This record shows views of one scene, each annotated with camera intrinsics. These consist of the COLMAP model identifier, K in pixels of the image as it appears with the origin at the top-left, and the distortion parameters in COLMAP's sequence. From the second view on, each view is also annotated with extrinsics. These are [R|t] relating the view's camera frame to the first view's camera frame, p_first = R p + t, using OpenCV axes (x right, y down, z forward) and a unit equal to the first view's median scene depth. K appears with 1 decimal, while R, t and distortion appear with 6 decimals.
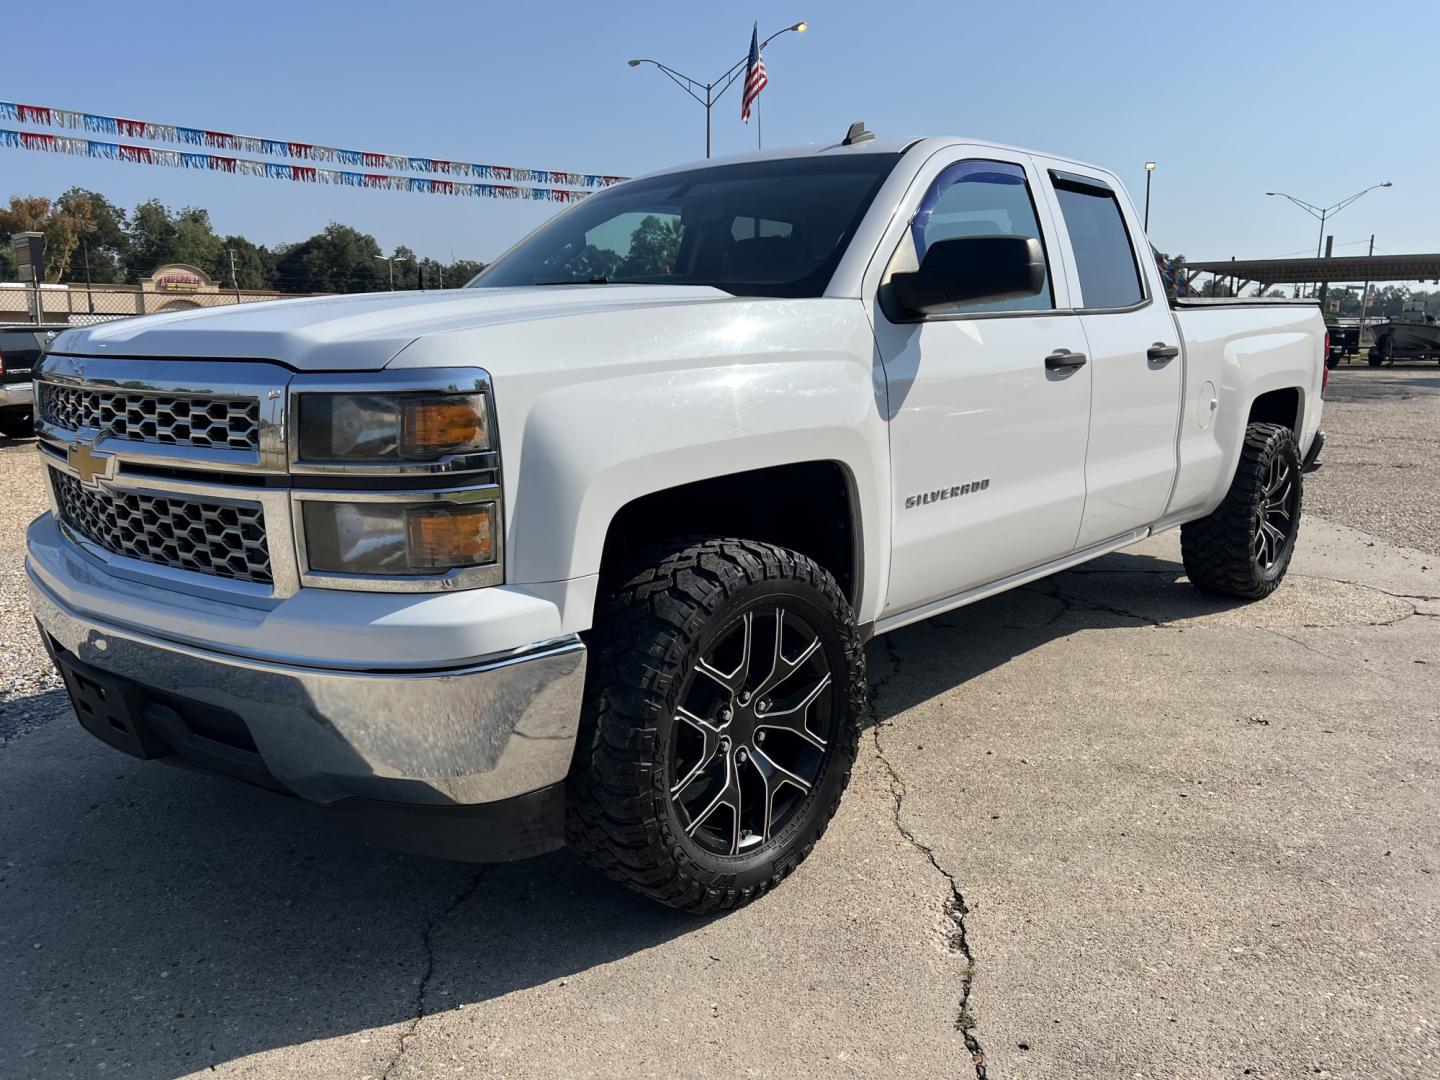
lens RADIAL K [[1097.3, 0, 722.3], [0, 1097.3, 542.9], [0, 0, 1]] dist [0.016368, -0.016028]
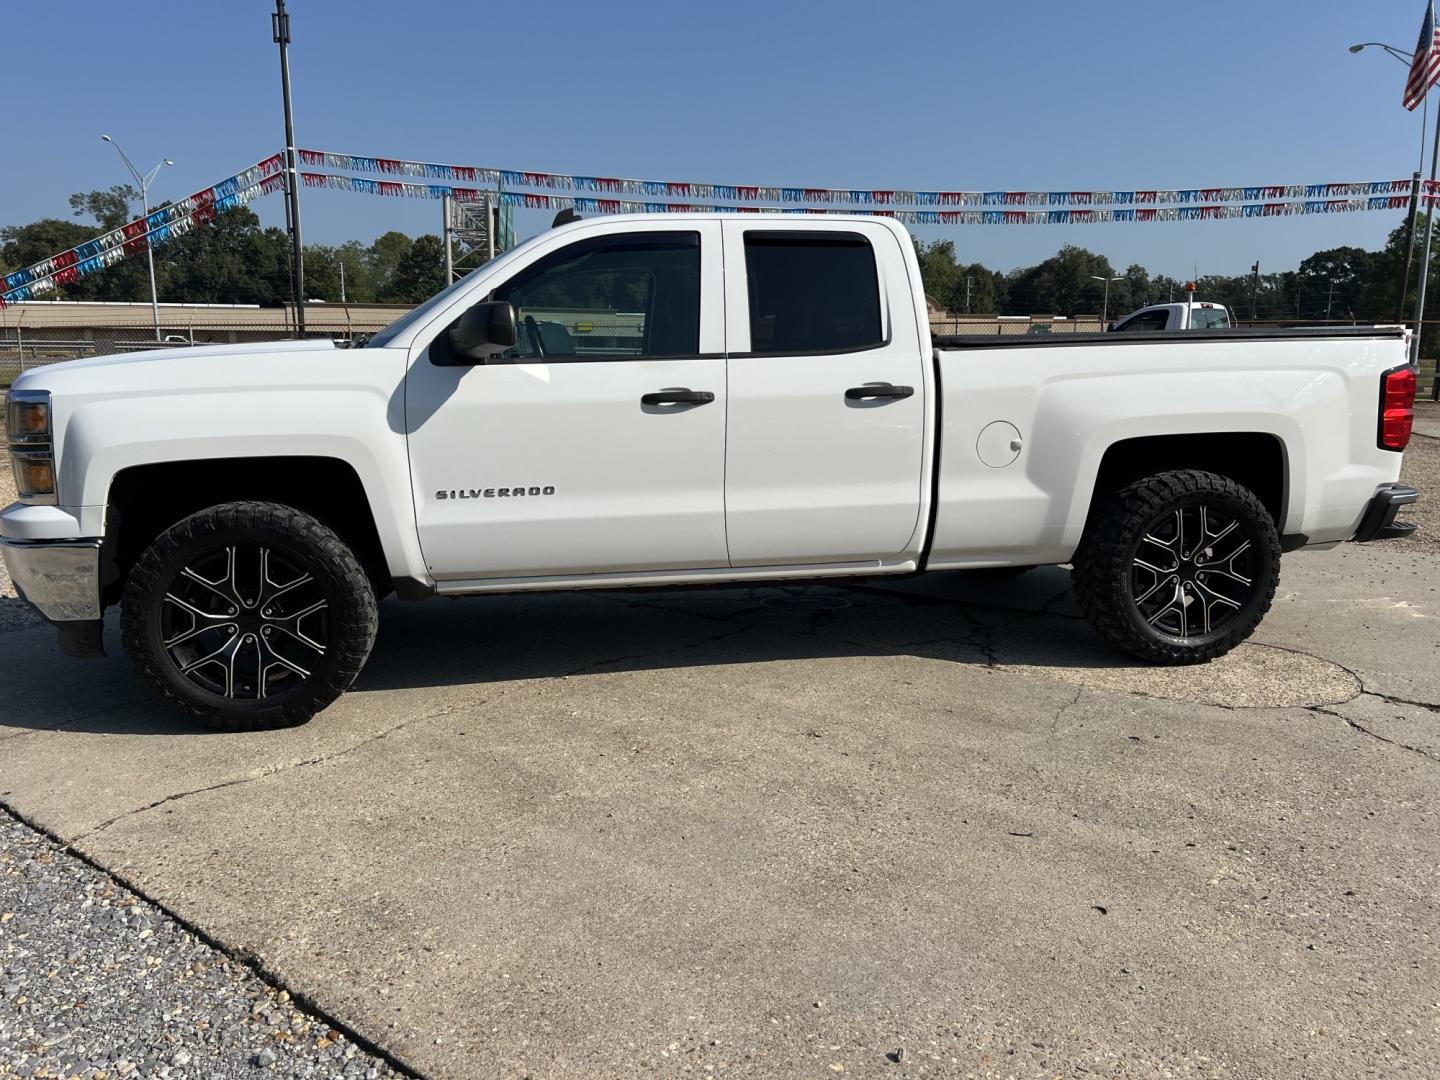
lens RADIAL K [[1127.8, 0, 748.7], [0, 1127.8, 495.3], [0, 0, 1]] dist [0.093232, -0.099585]
pose [[0.798877, 0.074781, -0.596828, 0.385385], [-0.112290, 0.993339, -0.025842, -0.012341], [0.590921, 0.087662, 0.801953, 0.019773]]
